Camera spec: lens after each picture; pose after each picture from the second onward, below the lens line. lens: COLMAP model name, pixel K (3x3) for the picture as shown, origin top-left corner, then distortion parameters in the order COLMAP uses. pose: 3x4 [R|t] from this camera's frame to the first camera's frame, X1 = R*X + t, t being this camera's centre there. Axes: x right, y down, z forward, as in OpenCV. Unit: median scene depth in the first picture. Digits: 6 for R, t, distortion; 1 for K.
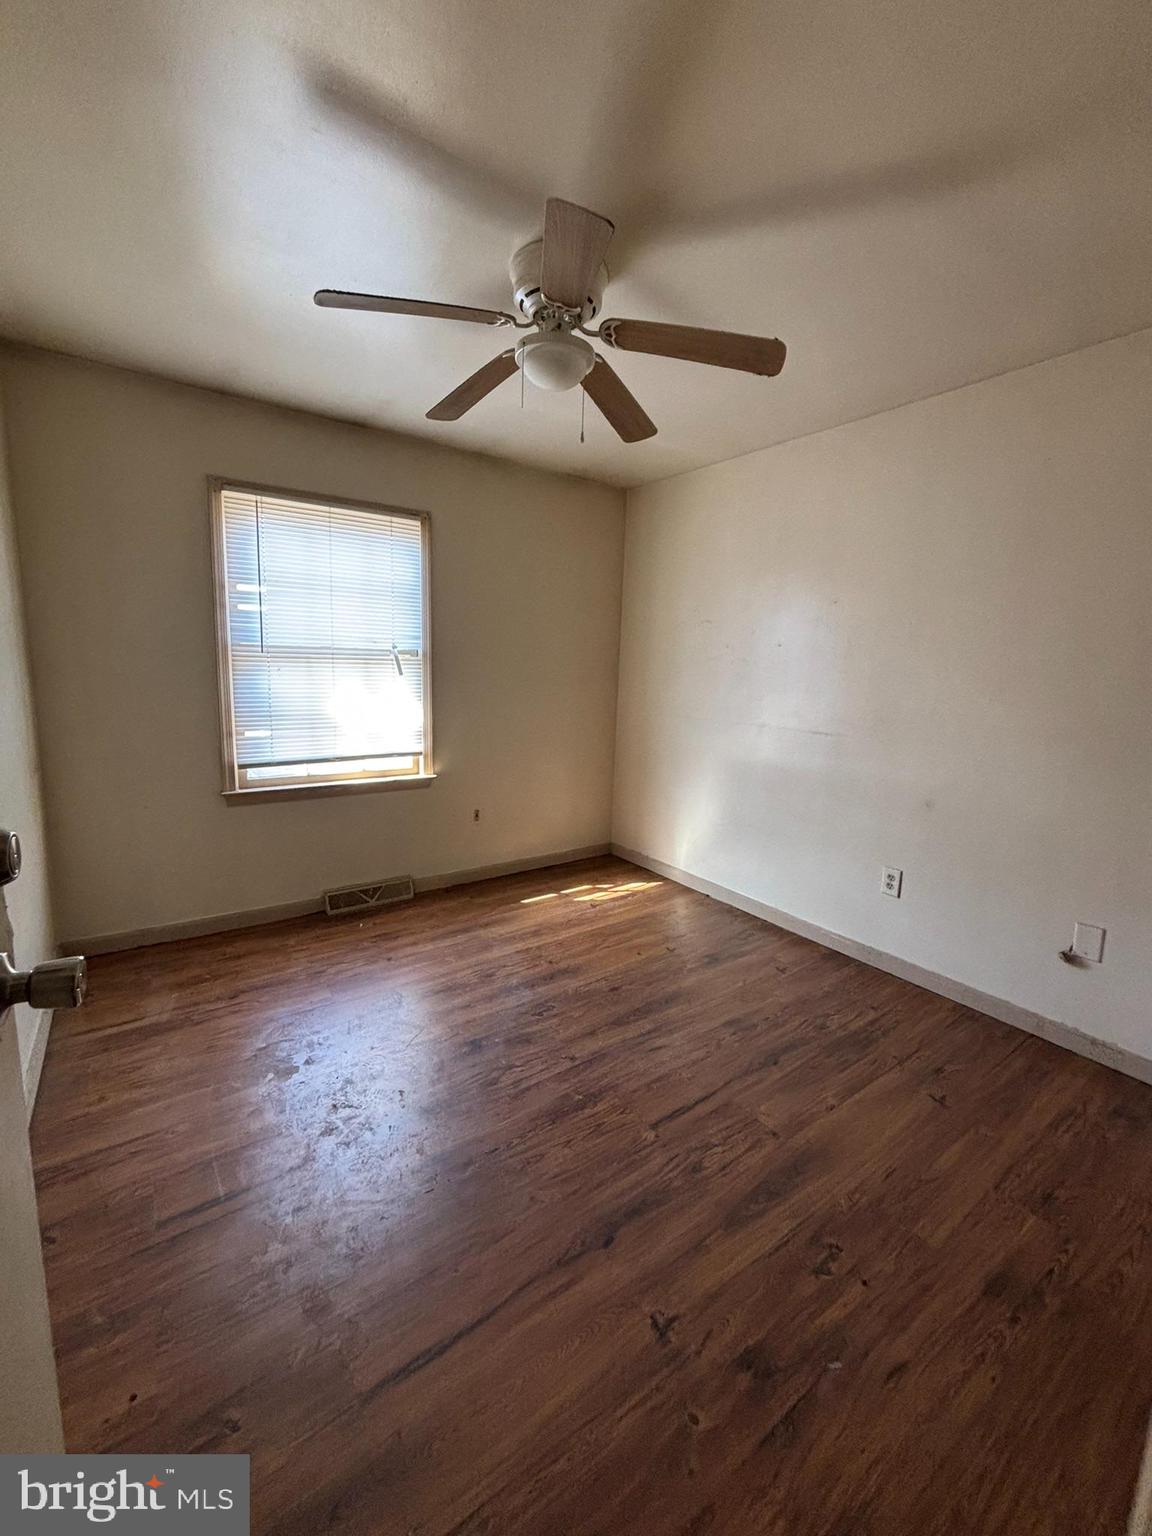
lens RADIAL K [[620.6, 0, 577.6], [0, 620.6, 762.0], [0, 0, 1]] dist [-0.000267, 0.000143]
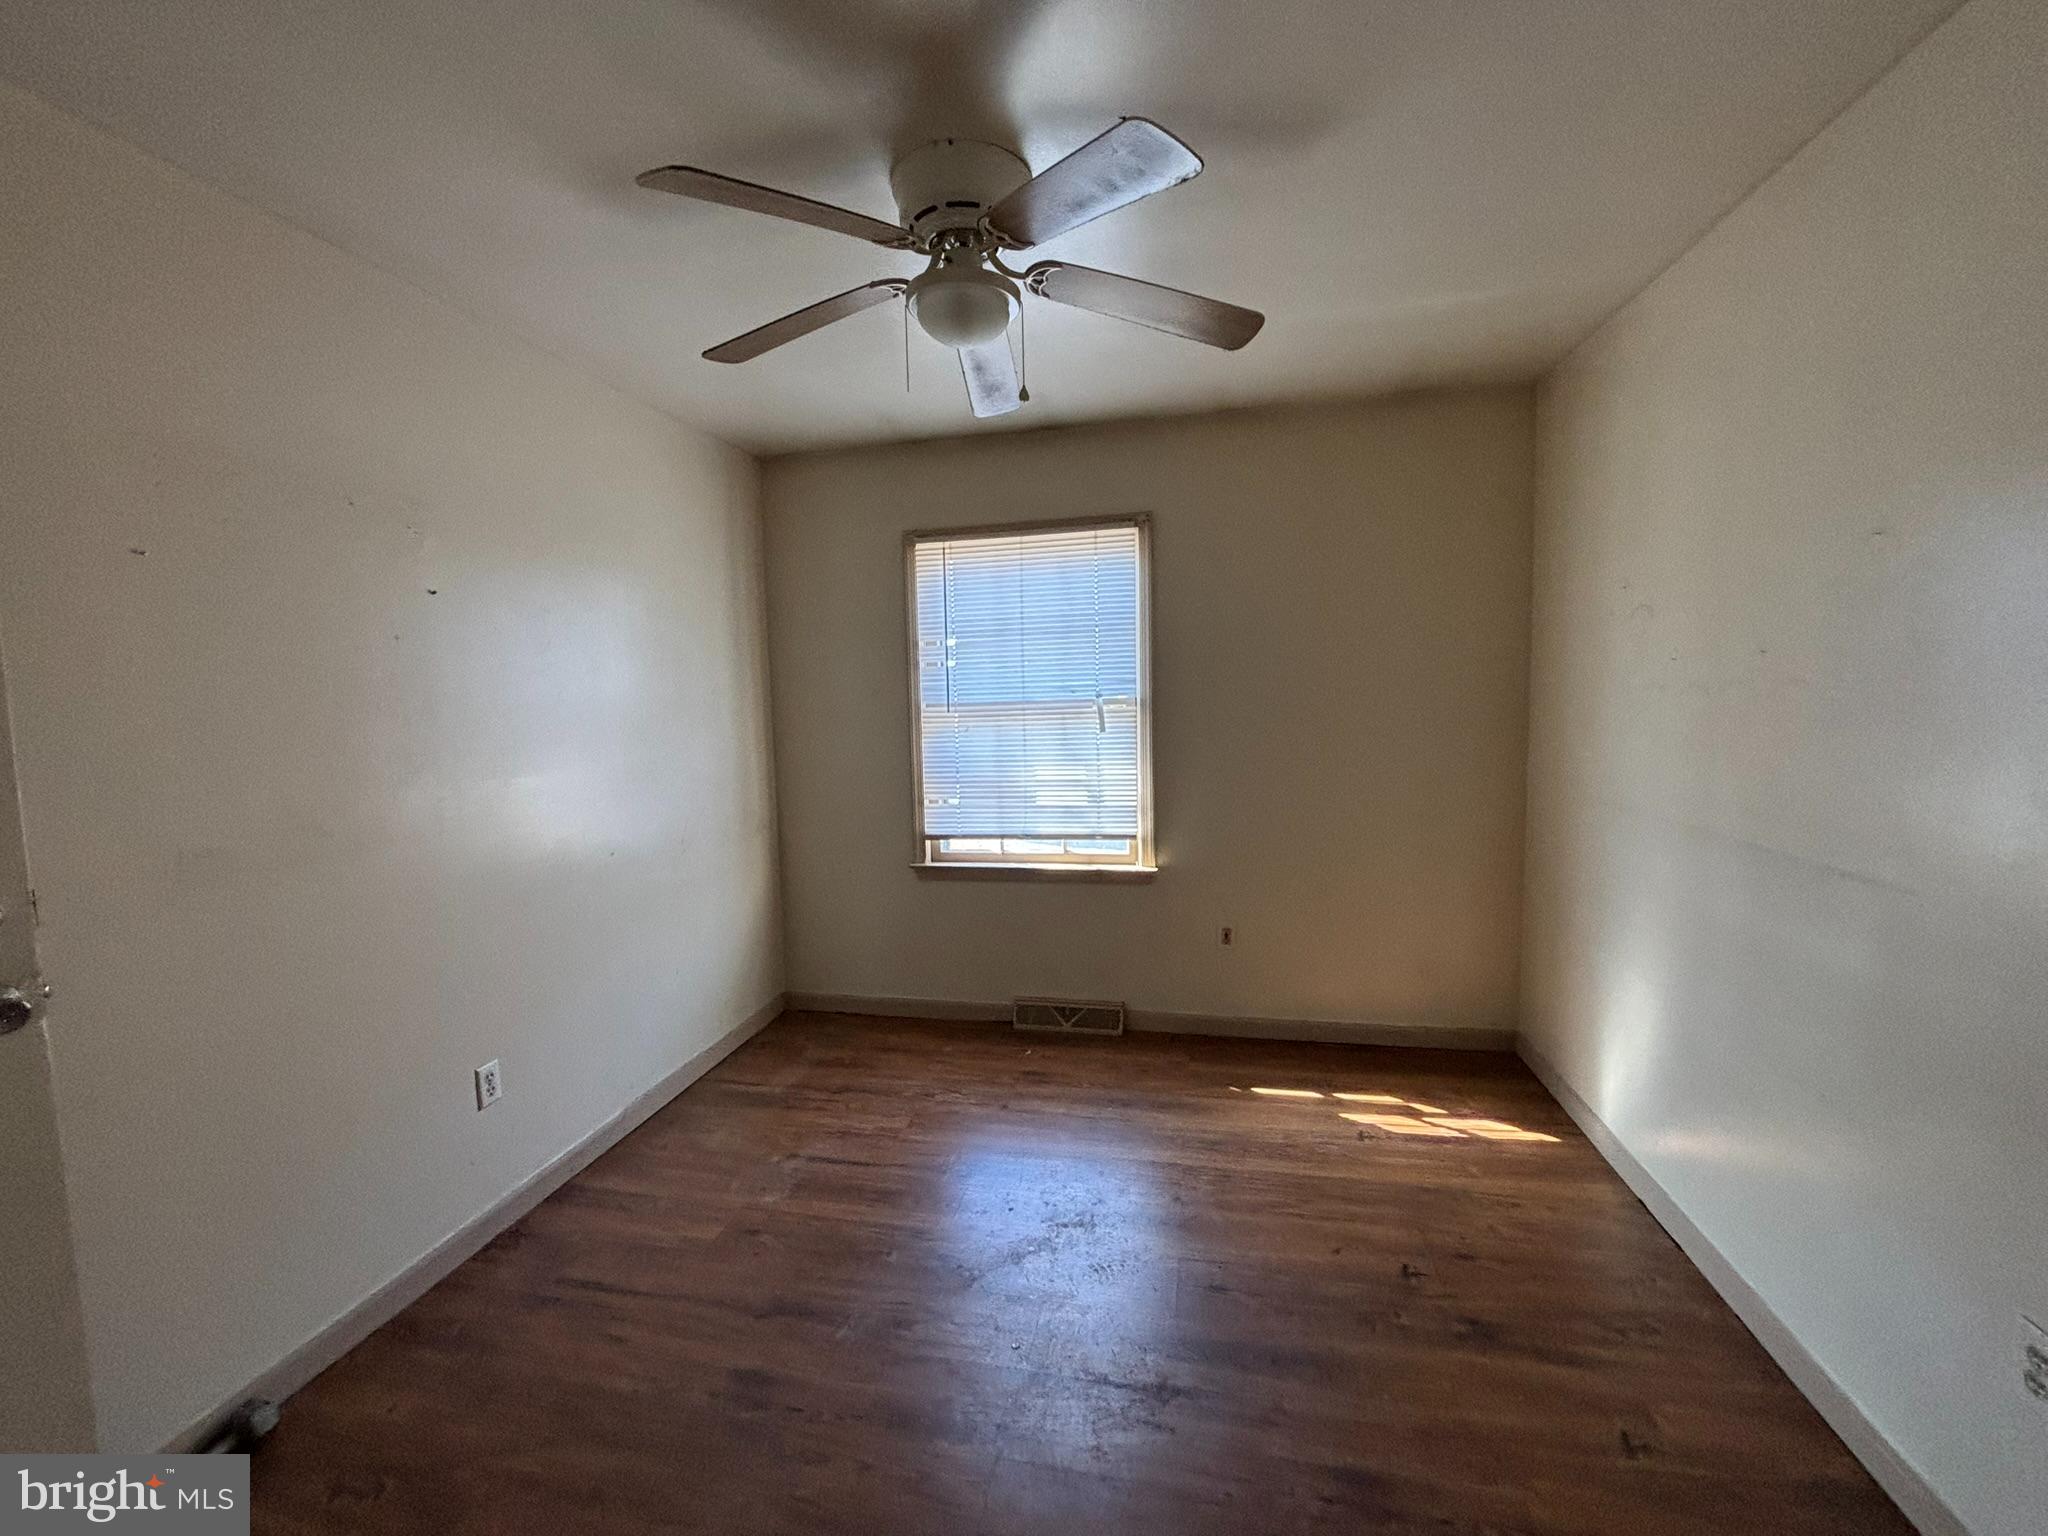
lens RADIAL K [[839.2, 0, 1024.2], [0, 839.2, 746.3], [0, 0, 1]] dist [0.022749, -0.014653]
pose [[0.664817, 0.005237, -0.746988, 0.407155], [-0.068421, 0.996199, -0.053911, -0.059504], [0.743866, 0.086951, 0.662649, 0.245956]]
